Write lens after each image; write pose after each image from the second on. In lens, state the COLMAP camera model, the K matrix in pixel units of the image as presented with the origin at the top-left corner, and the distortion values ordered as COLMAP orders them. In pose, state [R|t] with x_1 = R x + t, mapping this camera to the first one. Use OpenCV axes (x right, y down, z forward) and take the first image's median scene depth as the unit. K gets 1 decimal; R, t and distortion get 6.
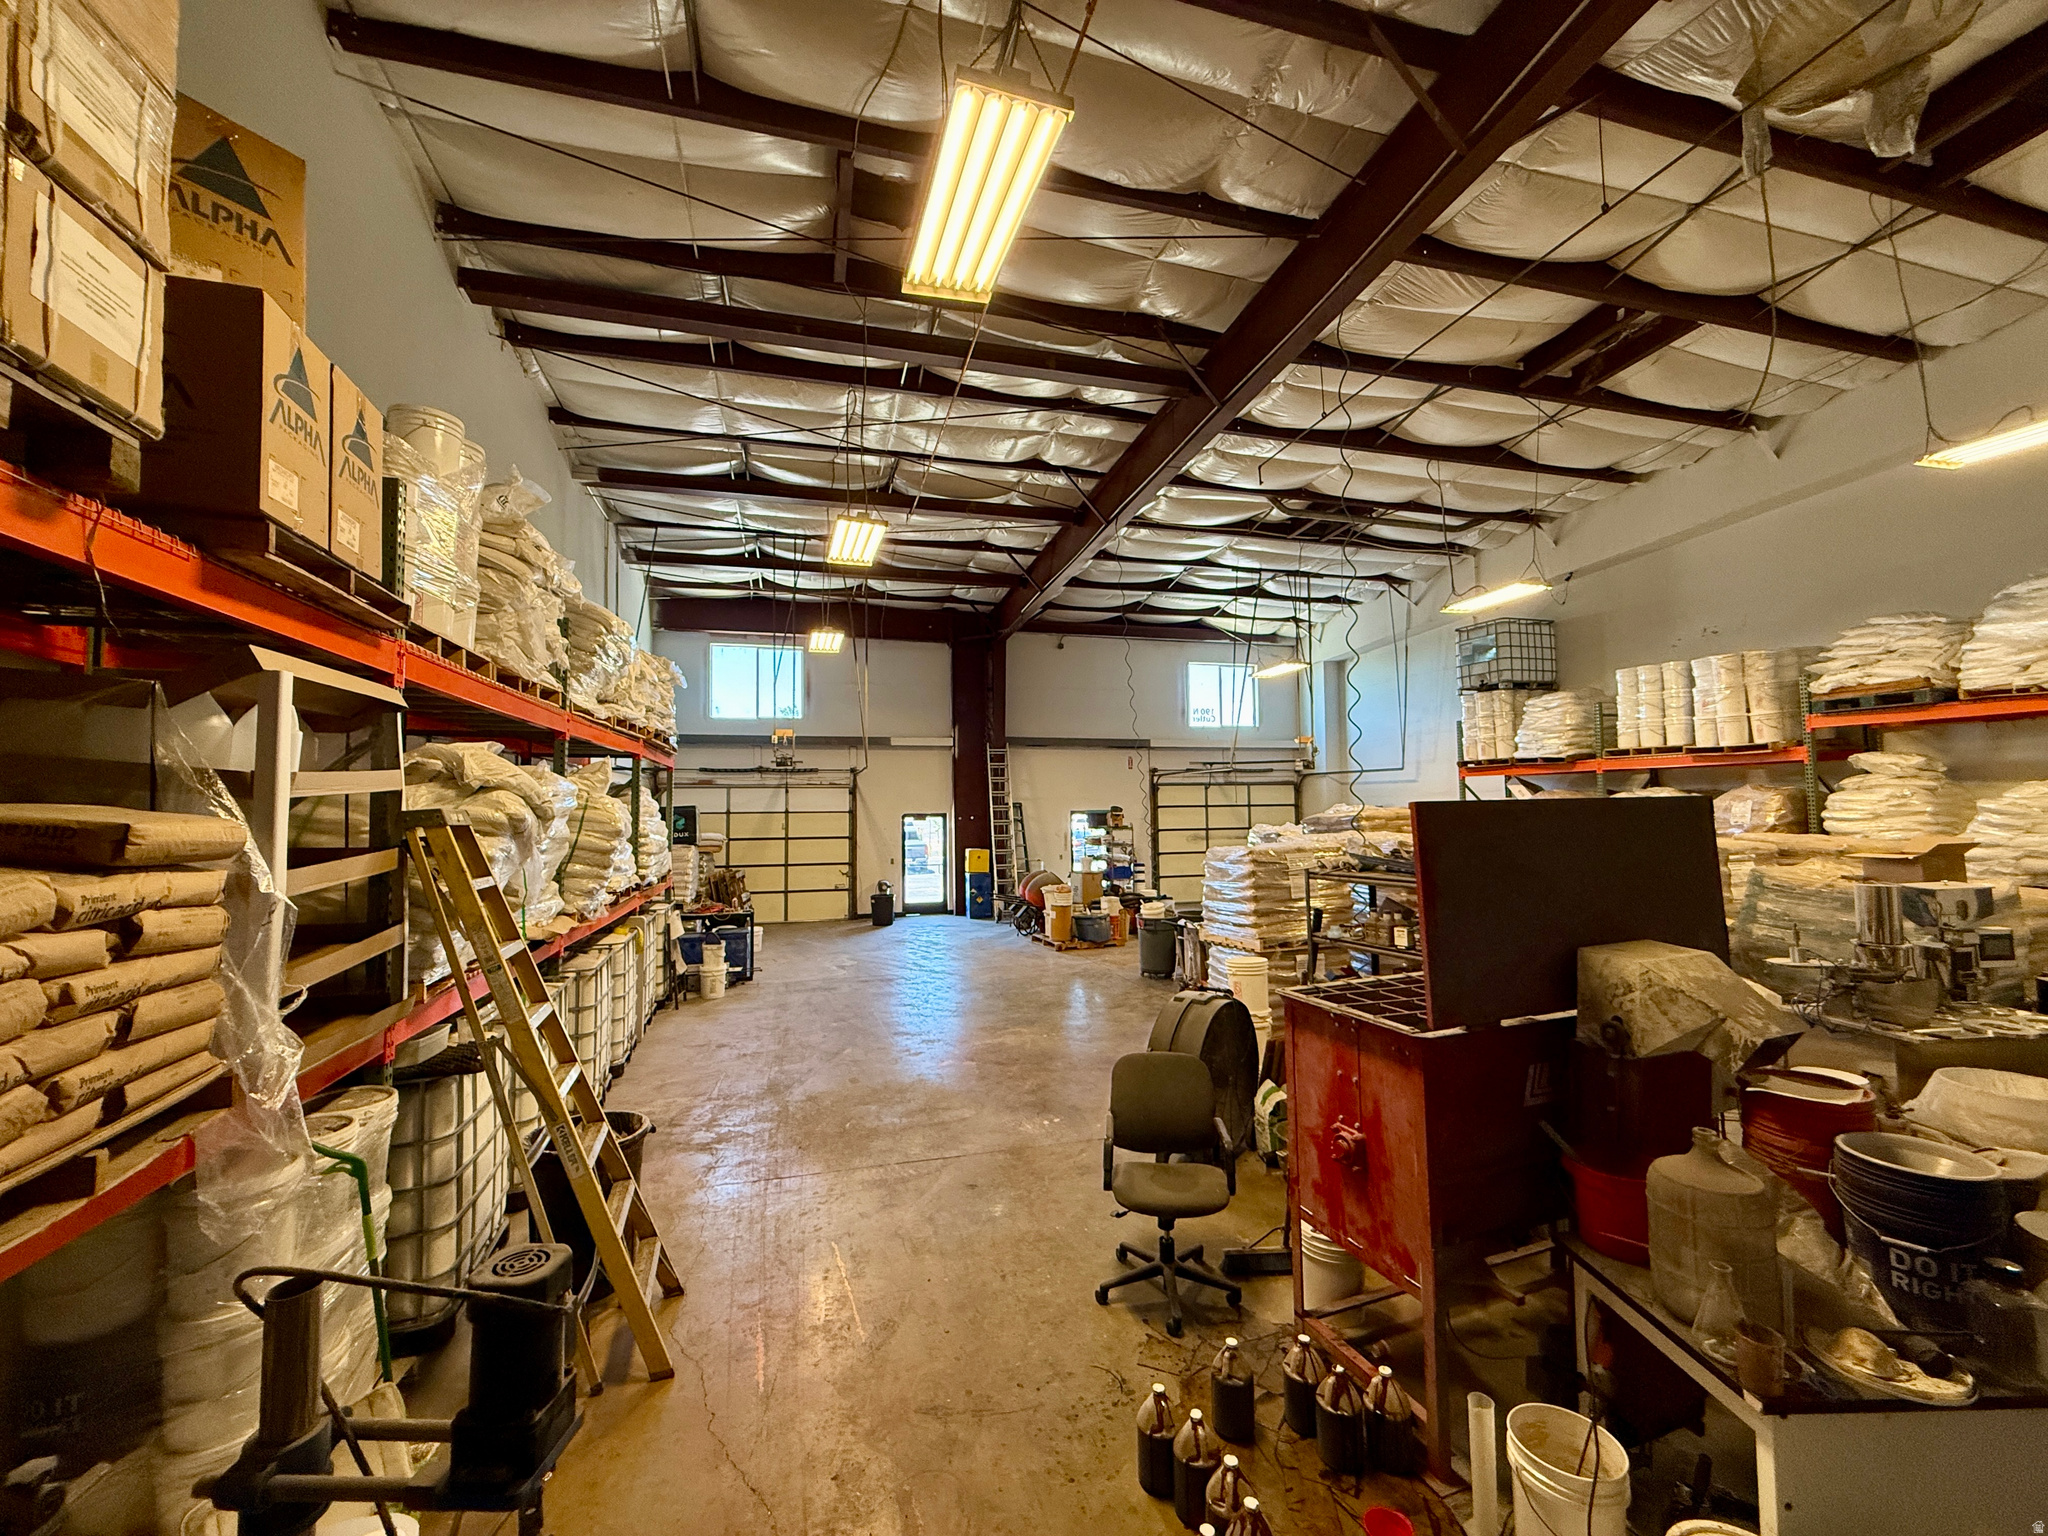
lens RADIAL K [[812.9, 0, 1019.7], [0, 812.9, 760.9], [0, 0, 1]] dist [0.000760, 0.000057]
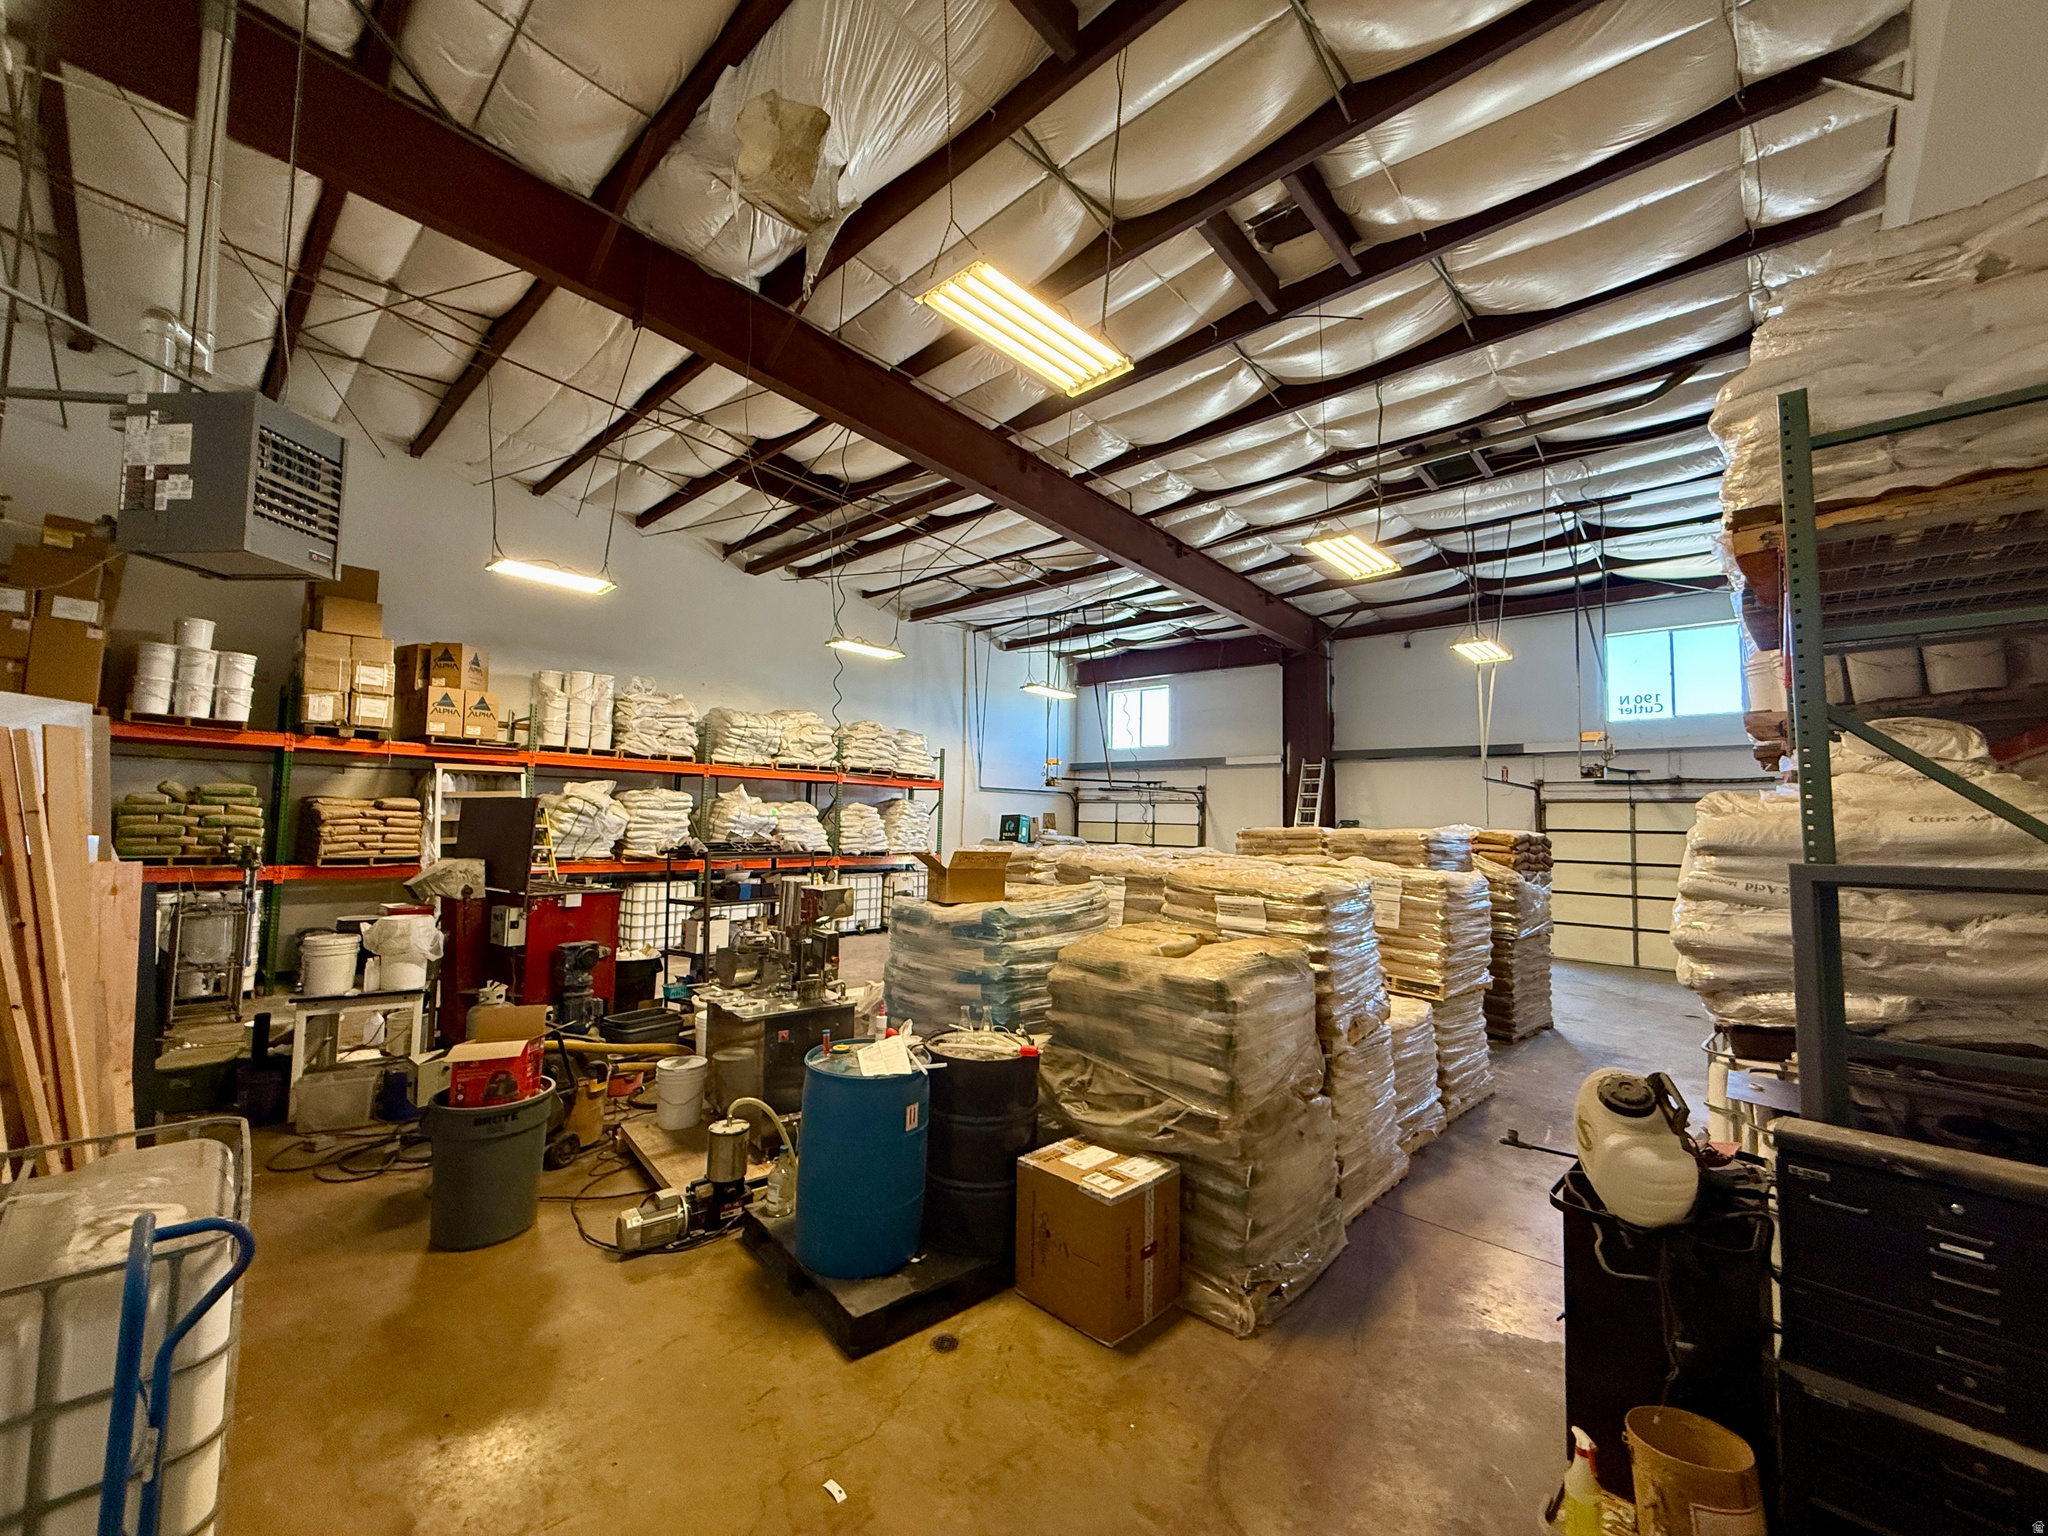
lens RADIAL K [[812.9, 0, 1019.7], [0, 812.9, 760.9], [0, 0, 1]] dist [0.000760, 0.000057]
pose [[0.523495, -0.040913, -0.851046, 0.798240], [0.020399, 0.999162, -0.035485, 0.011119], [0.851785, 0.001216, 0.523890, 0.241628]]
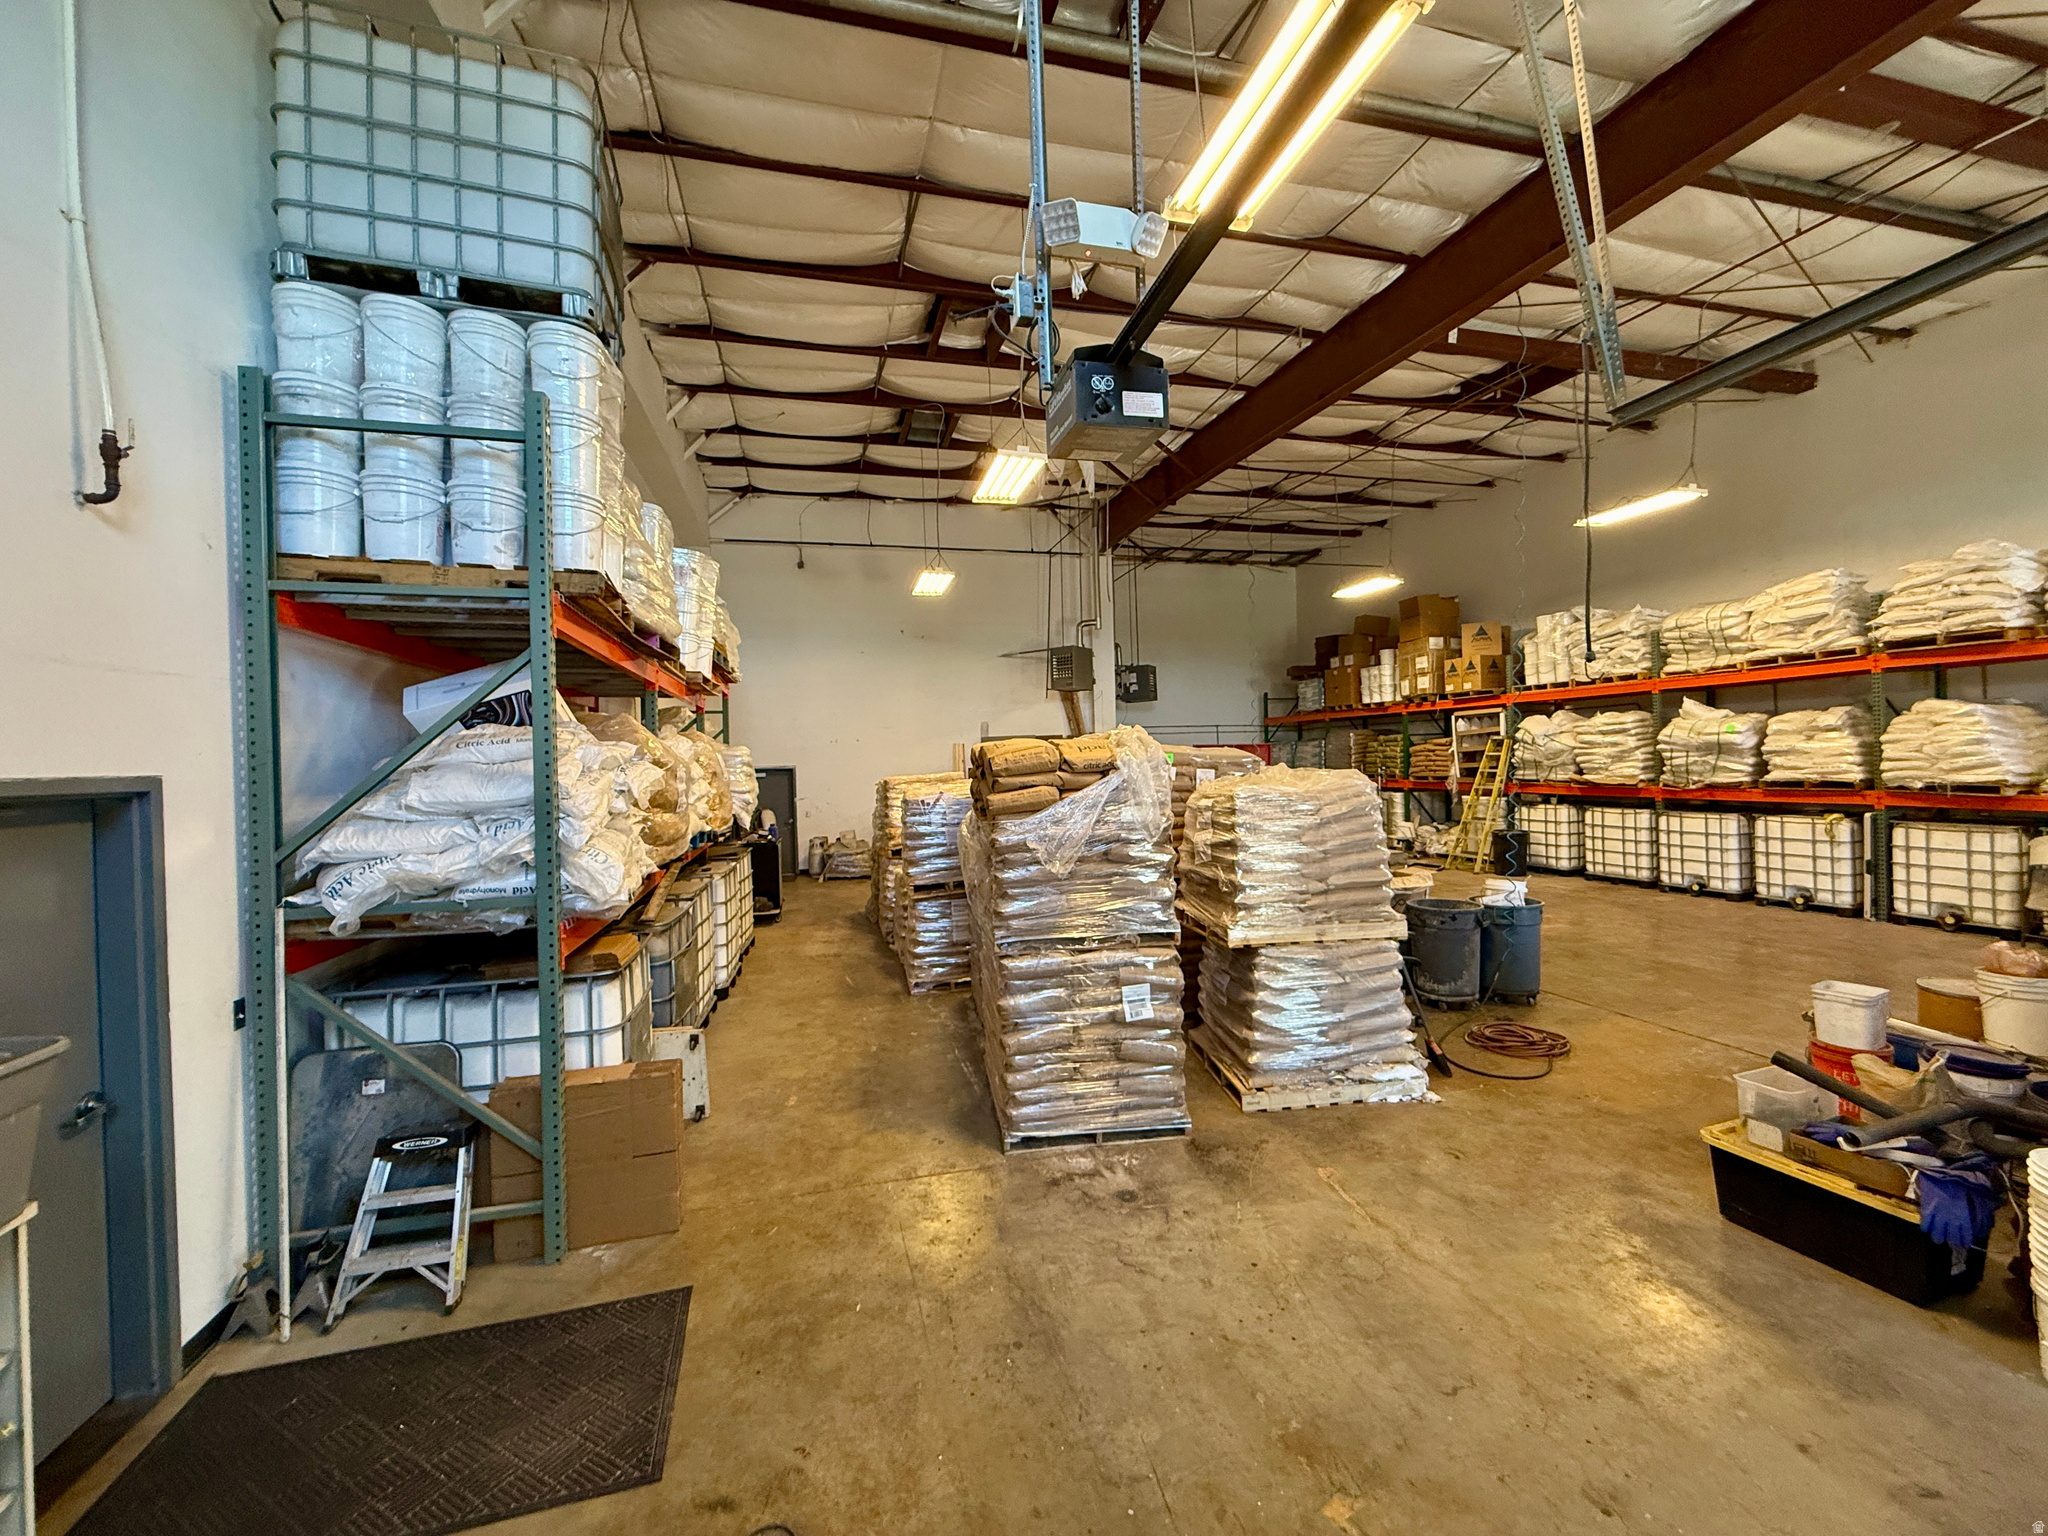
lens RADIAL K [[812.9, 0, 1019.7], [0, 812.9, 760.9], [0, 0, 1]] dist [0.000760, 0.000057]
pose [[-0.999082, 0.039982, 0.015381, 0.425452], [0.039024, 0.997540, -0.058225, 0.084209], [-0.017671, -0.057571, -0.998185, 1.314568]]
